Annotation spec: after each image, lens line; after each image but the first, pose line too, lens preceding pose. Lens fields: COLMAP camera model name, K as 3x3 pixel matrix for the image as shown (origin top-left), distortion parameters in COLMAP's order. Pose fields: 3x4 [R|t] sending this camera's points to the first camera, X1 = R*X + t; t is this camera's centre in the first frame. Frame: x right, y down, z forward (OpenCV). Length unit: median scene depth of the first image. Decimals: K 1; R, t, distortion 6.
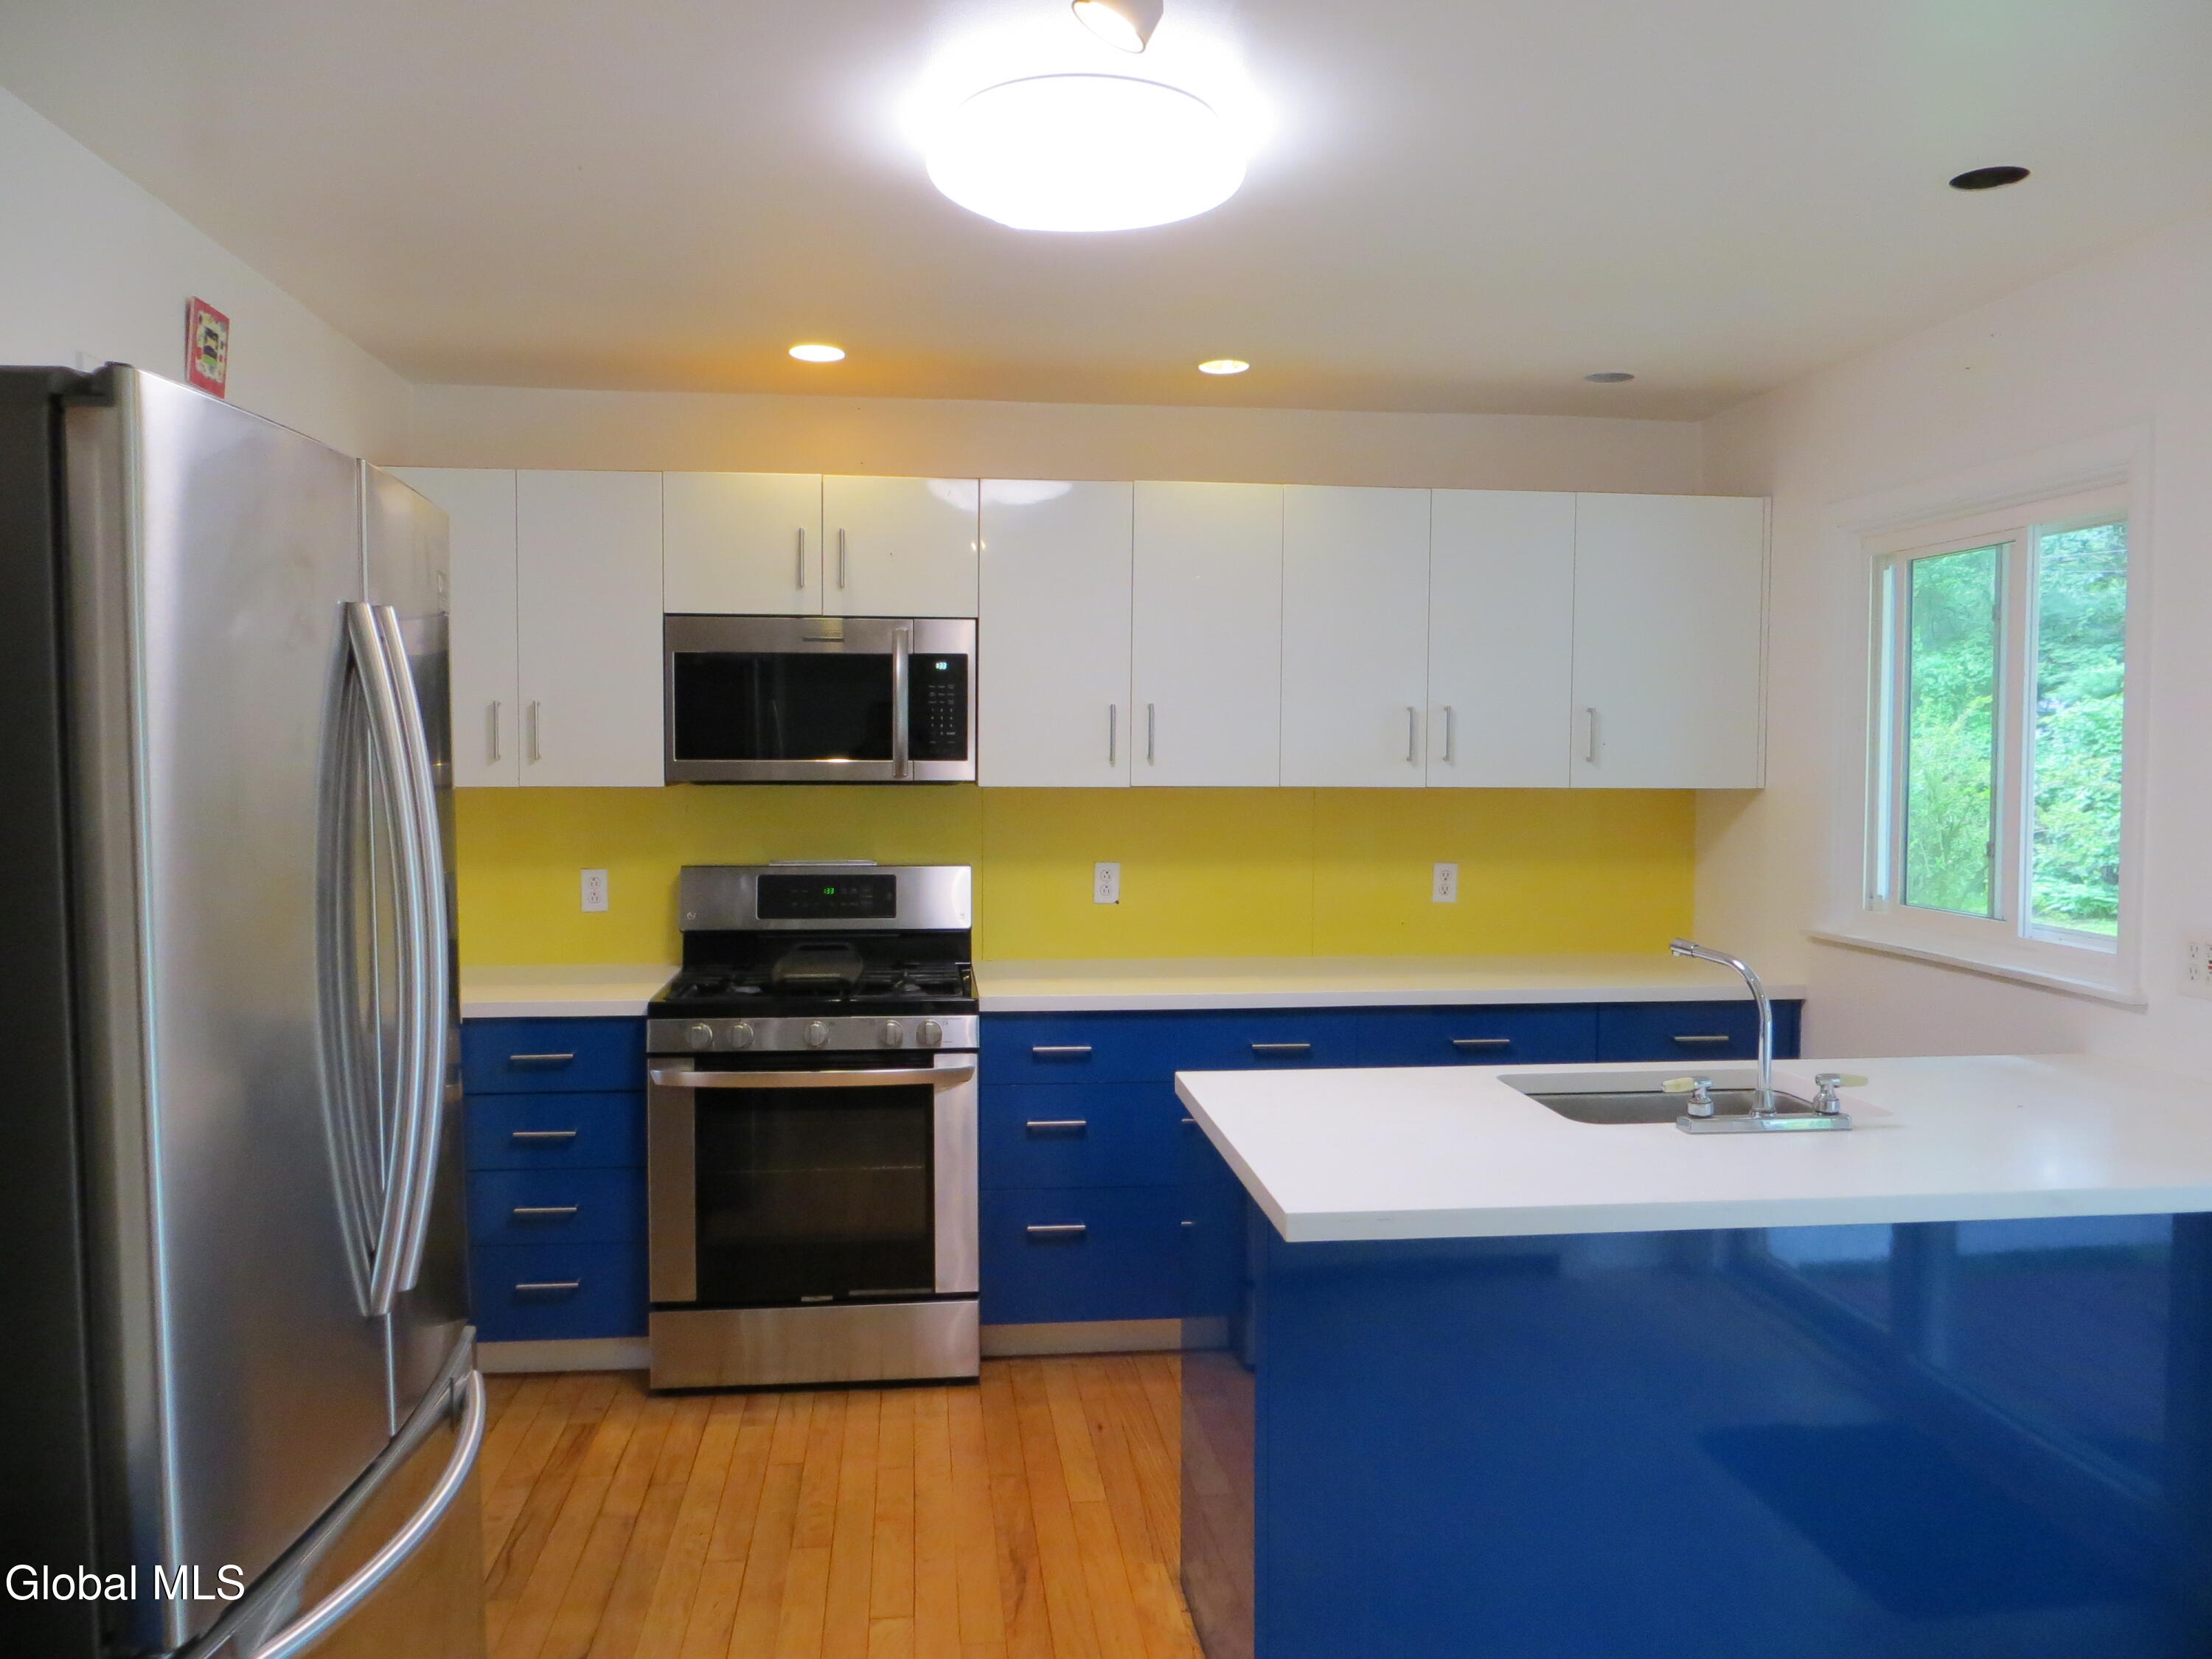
lens RADIAL K [[1659.1, 0, 1102.3], [0, 1659.1, 834.5], [0, 0, 1]] dist [-0.014856, 0.001520]
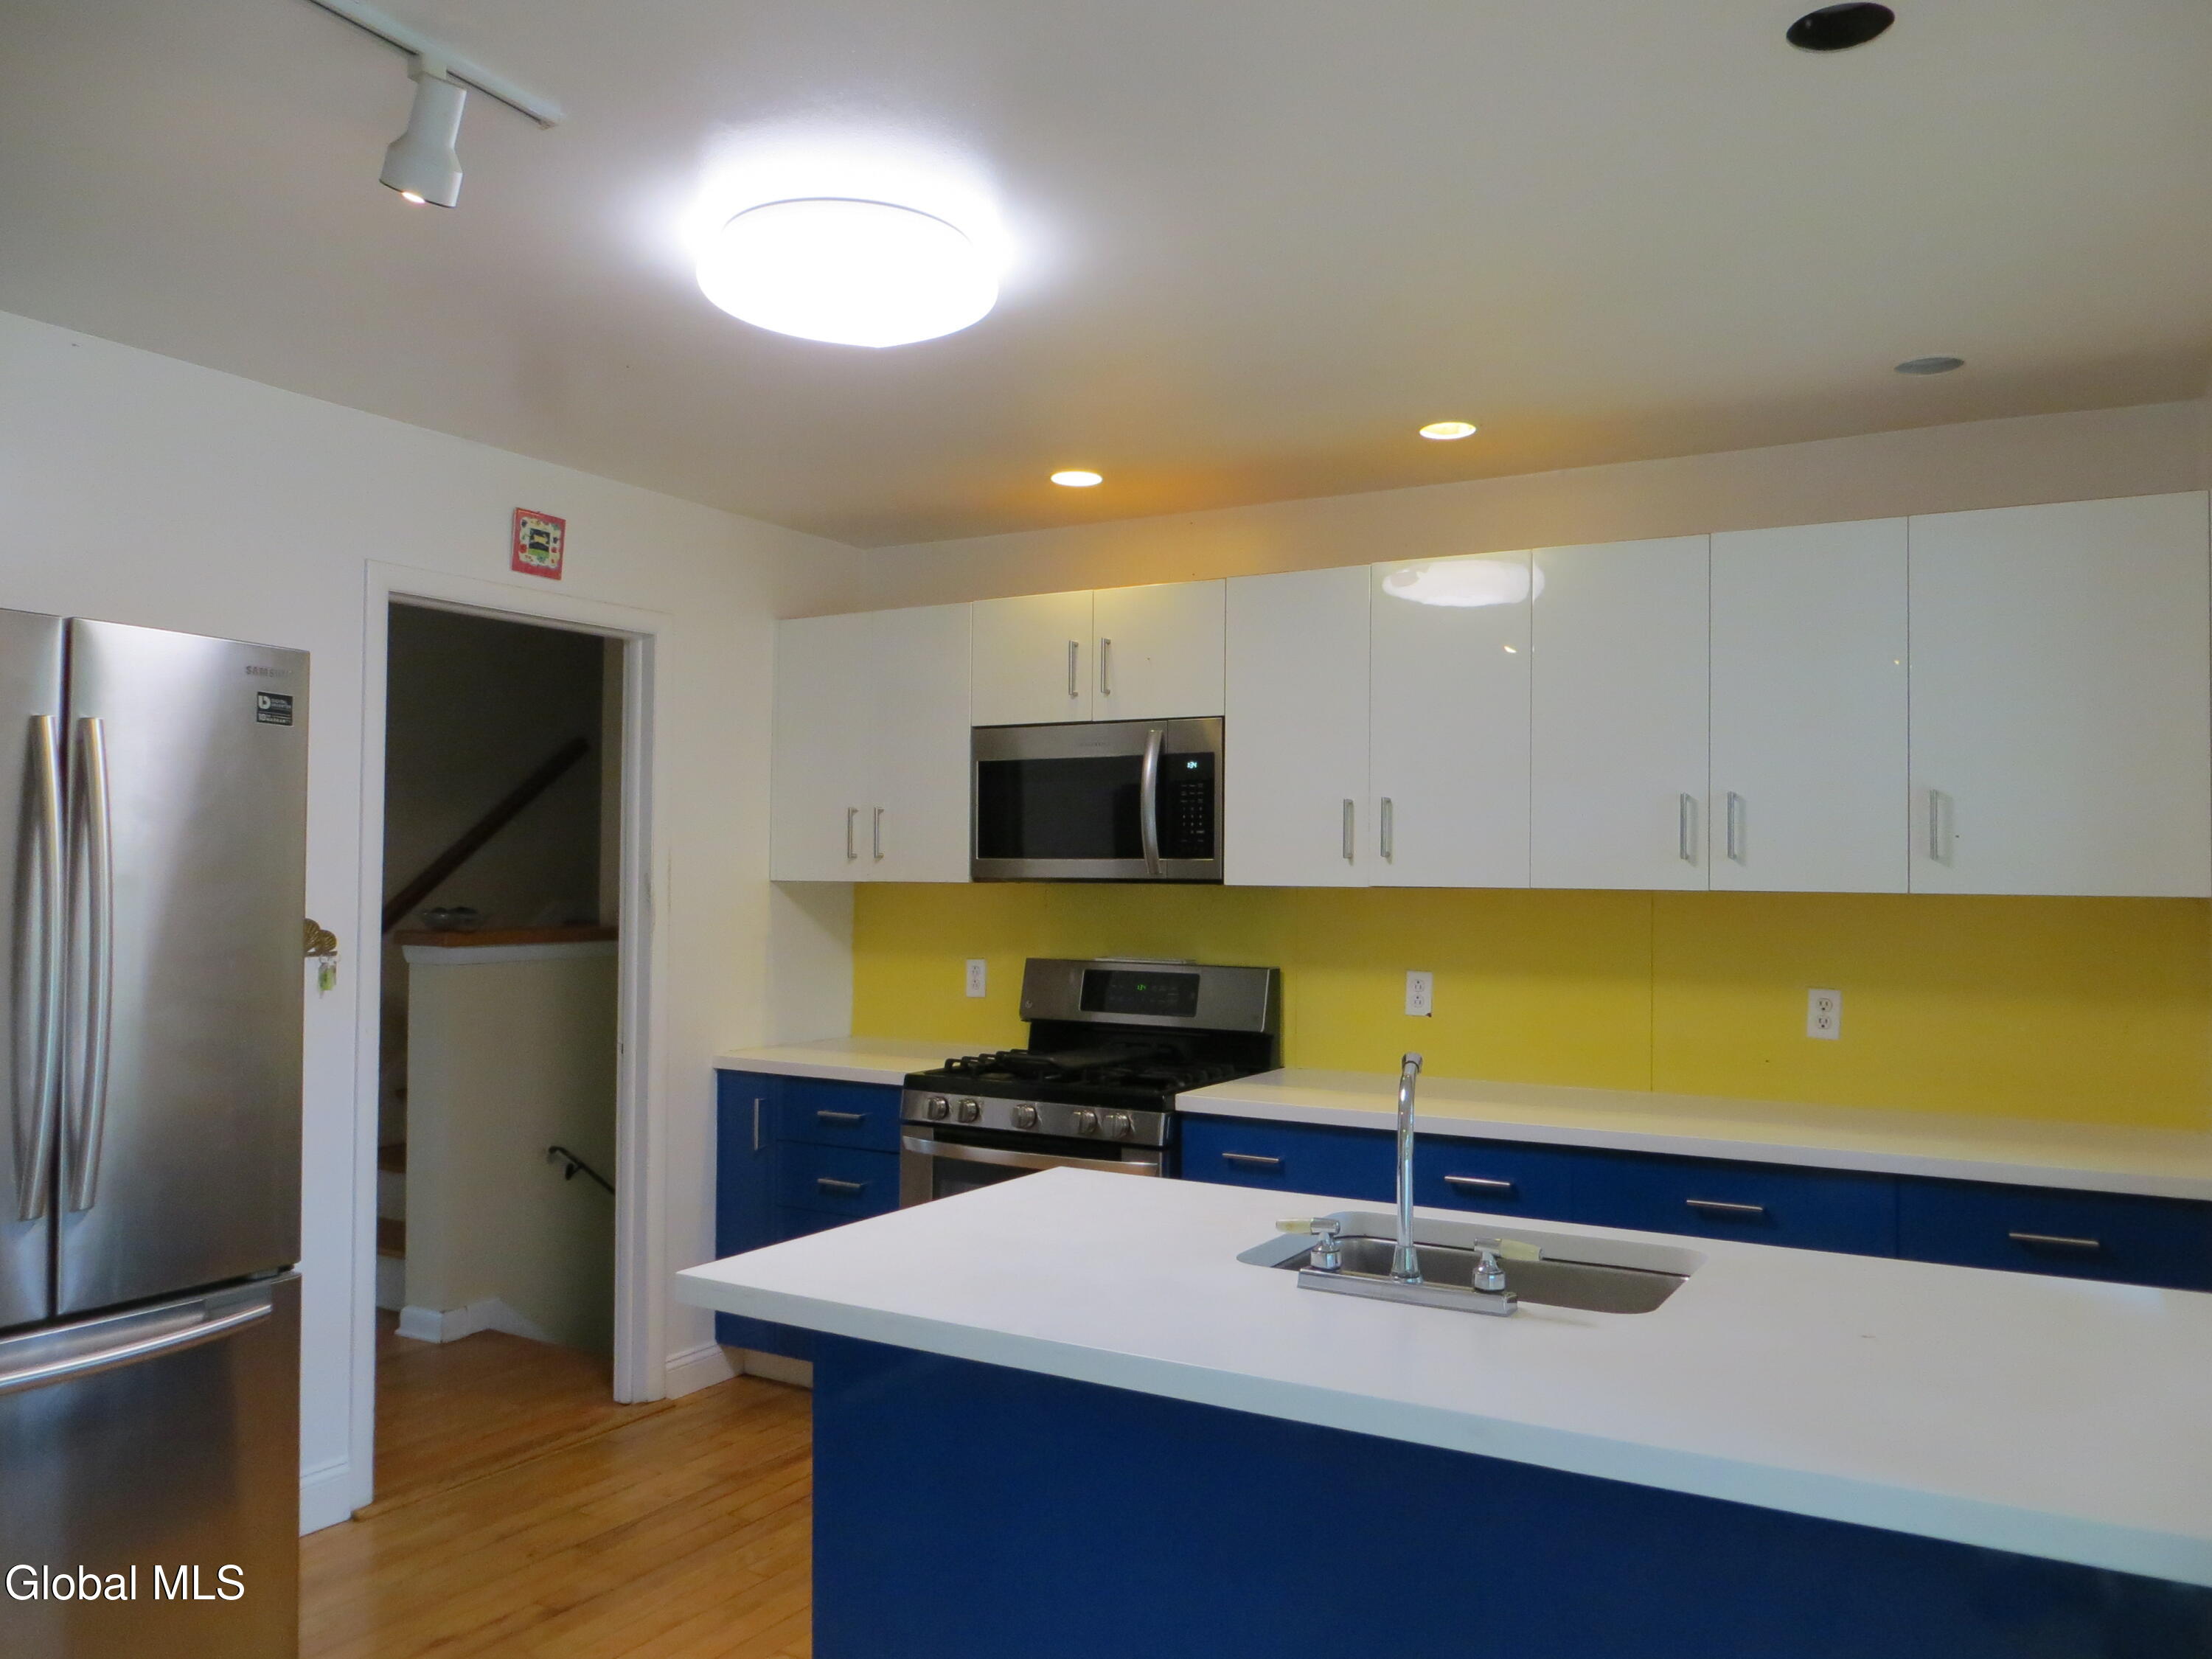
lens RADIAL K [[1659.1, 0, 1102.8], [0, 1659.1, 835.4], [0, 0, 1]] dist [-0.014856, 0.001520]
pose [[0.798350, -0.012026, -0.602073, 0.466465], [-0.035945, 0.997066, -0.067579, 0.011132], [0.601119, 0.075593, 0.795576, 0.168009]]
